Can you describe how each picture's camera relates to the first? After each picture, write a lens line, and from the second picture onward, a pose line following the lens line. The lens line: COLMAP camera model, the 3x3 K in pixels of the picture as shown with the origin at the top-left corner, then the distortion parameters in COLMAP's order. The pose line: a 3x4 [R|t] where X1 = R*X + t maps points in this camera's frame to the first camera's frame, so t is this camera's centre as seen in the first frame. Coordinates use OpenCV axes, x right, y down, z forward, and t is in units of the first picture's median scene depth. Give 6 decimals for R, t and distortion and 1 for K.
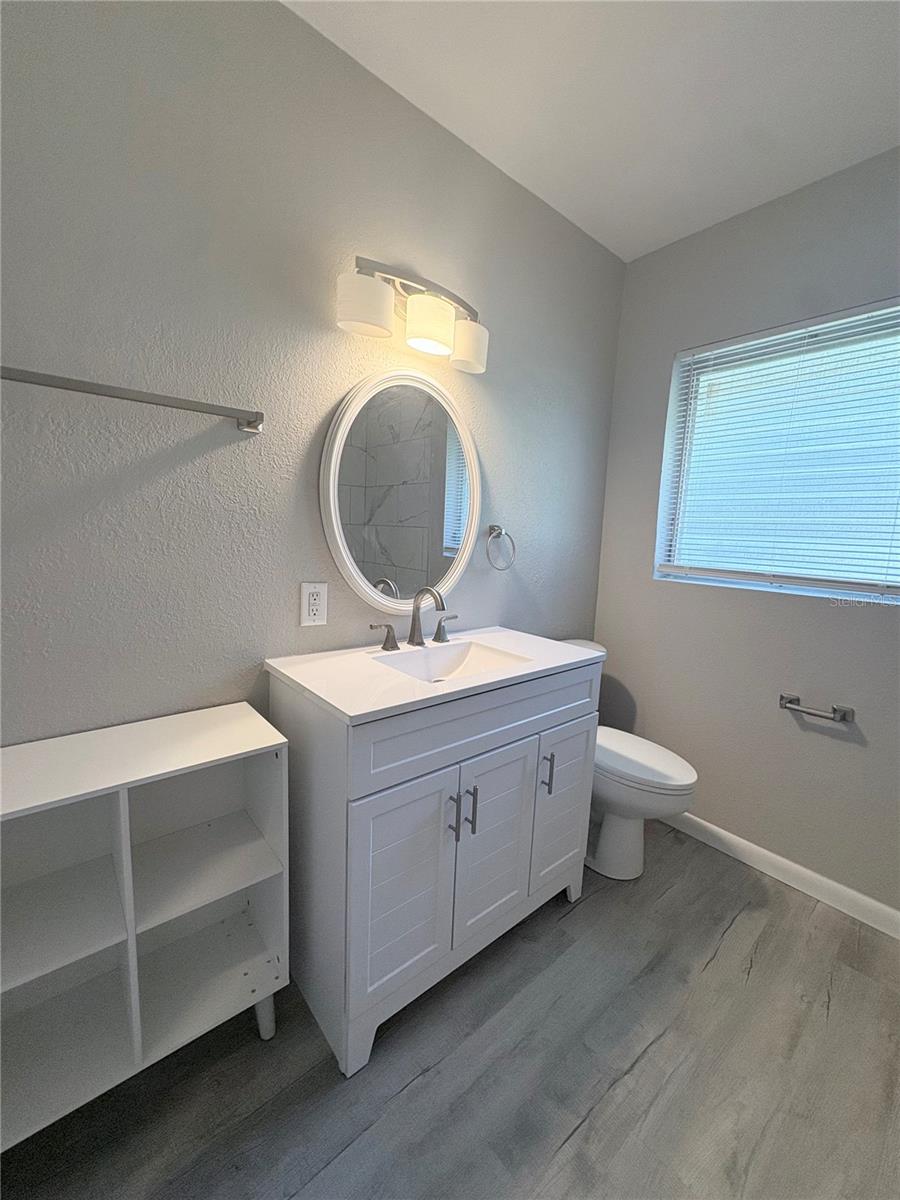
lens RADIAL K [[479.7, 0, 450.0], [0, 479.7, 600.0], [0, 0, 1]] dist [0.001091, 0.000141]
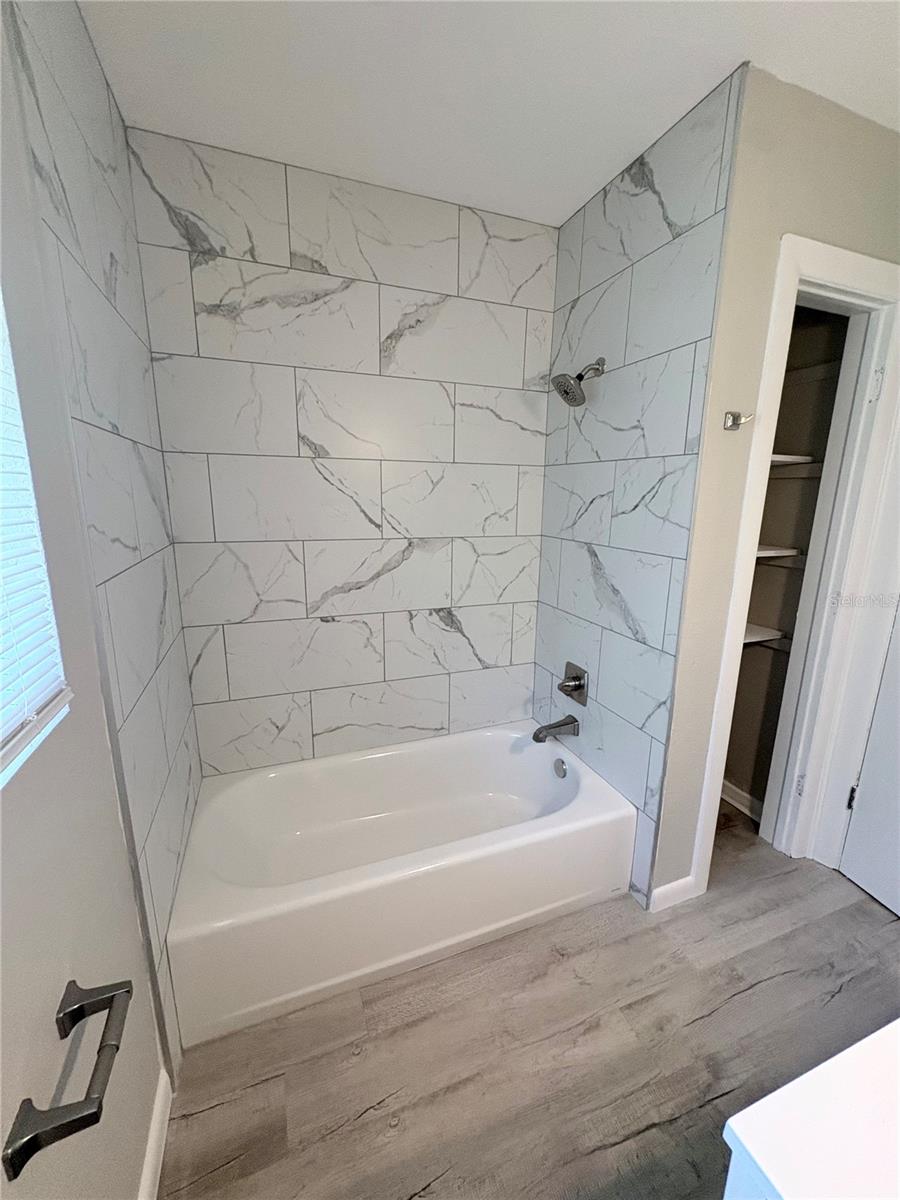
lens RADIAL K [[479.7, 0, 450.0], [0, 479.7, 600.0], [0, 0, 1]] dist [0.001091, 0.000141]
pose [[-0.938837, -0.124834, 0.320937, 0.518422], [-0.001093, 0.933056, 0.359730, -0.338018], [-0.344359, 0.337377, -0.876124, 1.469605]]
